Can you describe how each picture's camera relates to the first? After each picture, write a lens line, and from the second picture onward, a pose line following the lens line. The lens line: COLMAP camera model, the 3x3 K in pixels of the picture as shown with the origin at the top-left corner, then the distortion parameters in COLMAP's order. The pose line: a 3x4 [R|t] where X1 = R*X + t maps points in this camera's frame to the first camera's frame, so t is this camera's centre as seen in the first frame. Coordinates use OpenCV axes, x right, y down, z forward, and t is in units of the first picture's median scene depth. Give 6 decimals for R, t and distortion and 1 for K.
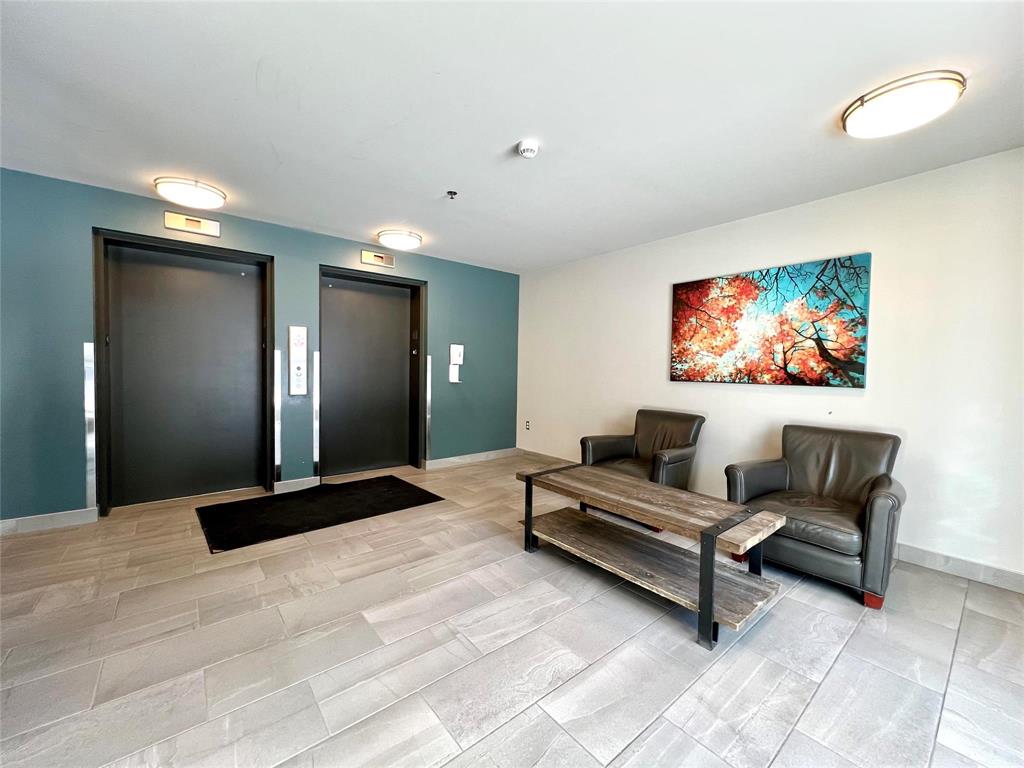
lens RADIAL K [[415.4, 0, 514.9], [0, 415.4, 388.8], [0, 0, 1]] dist [-0.000703, -0.000020]
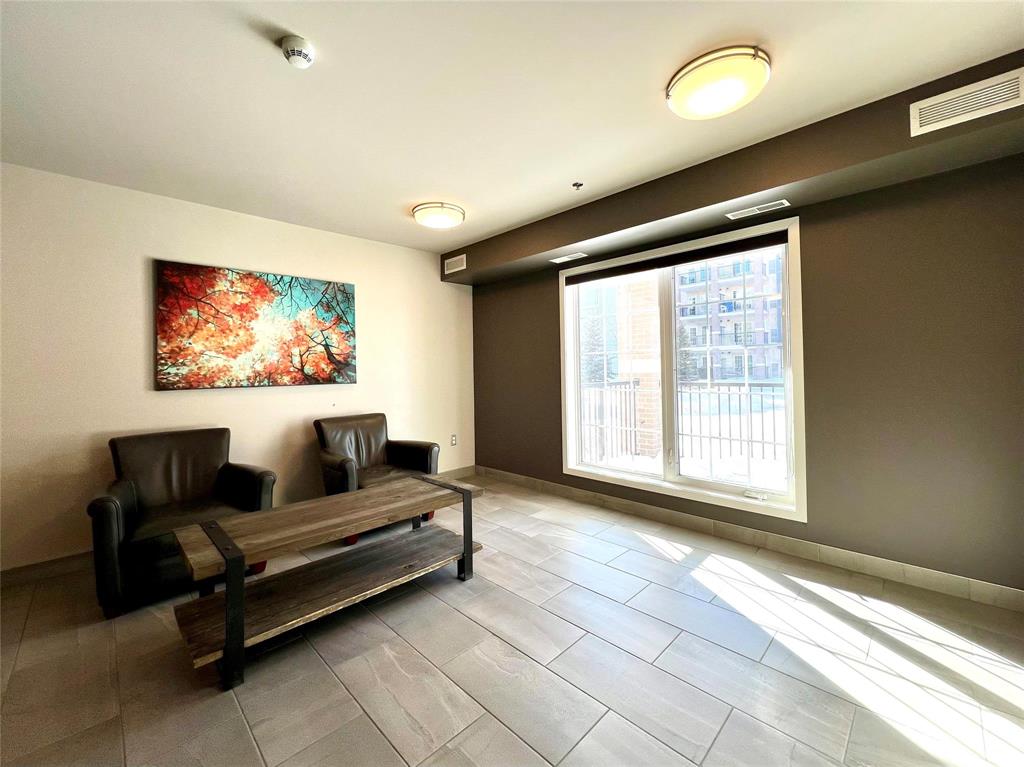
lens RADIAL K [[415.4, 0, 514.9], [0, 415.4, 374.2], [0, 0, 1]] dist [-0.000703, -0.000020]
pose [[-0.089238, -0.029752, 0.995566, -0.479723], [0.063997, 0.997317, 0.035541, -0.039457], [-0.993952, 0.066885, -0.087095, 0.515282]]
